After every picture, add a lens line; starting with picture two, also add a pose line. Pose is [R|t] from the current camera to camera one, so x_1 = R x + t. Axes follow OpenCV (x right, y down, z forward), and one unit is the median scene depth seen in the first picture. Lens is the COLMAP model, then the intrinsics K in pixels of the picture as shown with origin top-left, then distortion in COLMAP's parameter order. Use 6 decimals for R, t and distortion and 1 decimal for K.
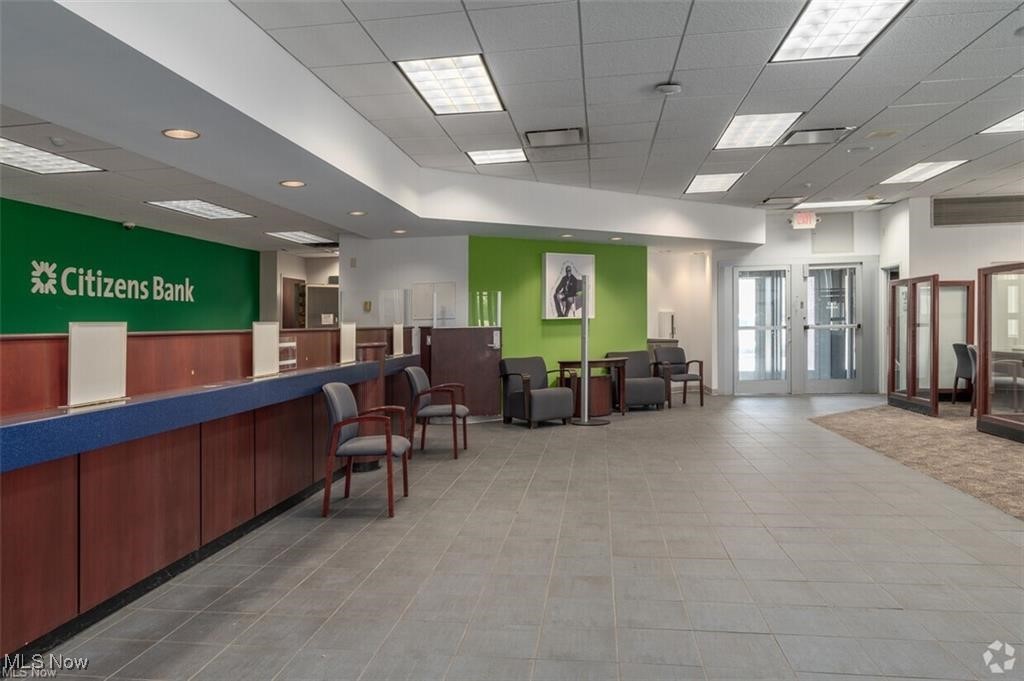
lens RADIAL K [[726.5, 0, 499.6], [0, 726.5, 268.1], [0, 0, 1]] dist [-0.000818, 0.002365]
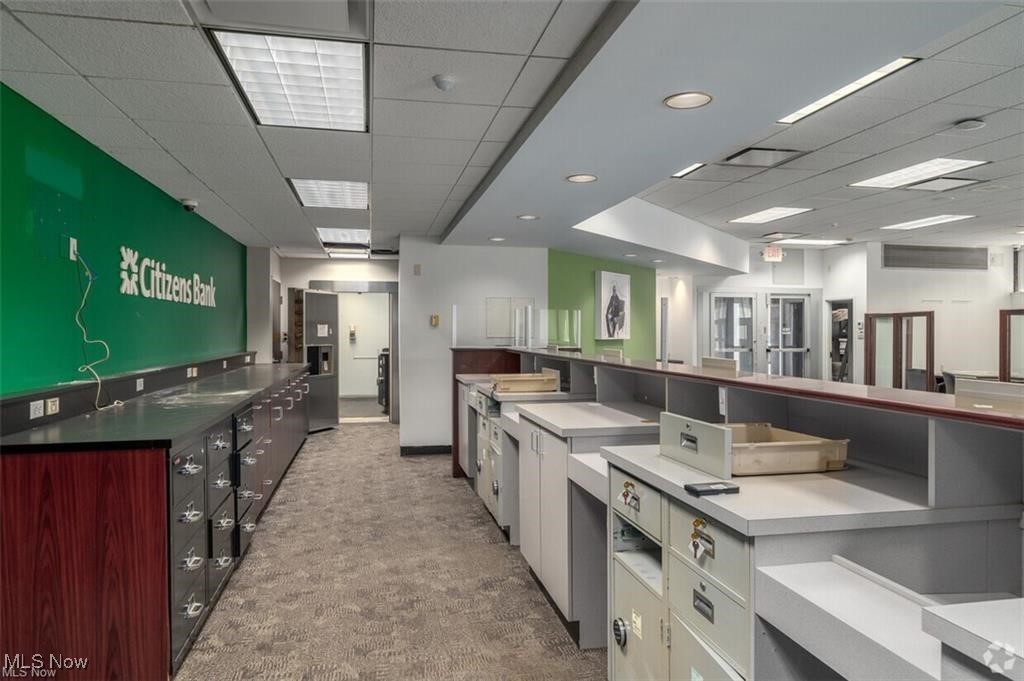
lens RADIAL K [[690.6, 0, 529.3], [0, 690.6, 336.6], [0, 0, 1]] dist [-0.005554, -0.003346]
pose [[0.932283, 0.025736, 0.360814, -0.397233], [-0.056021, 0.995704, 0.073728, 0.003947], [-0.357367, -0.088948, 0.929719, 0.188549]]
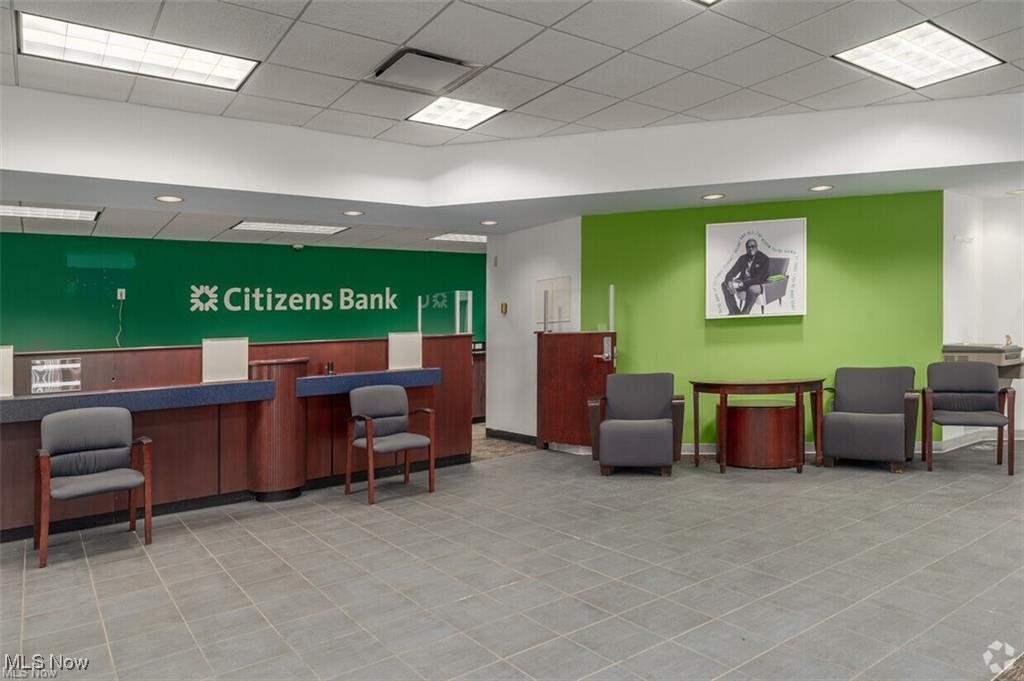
lens RADIAL K [[680.5, 0, 506.6], [0, 680.5, 276.0], [0, 0, 1]] dist [-0.002257, -0.001487]
pose [[0.692928, -0.062100, -0.718327, 0.447286], [0.079605, 0.996782, -0.009384, 0.021588], [0.716598, -0.050680, 0.695642, 0.442474]]
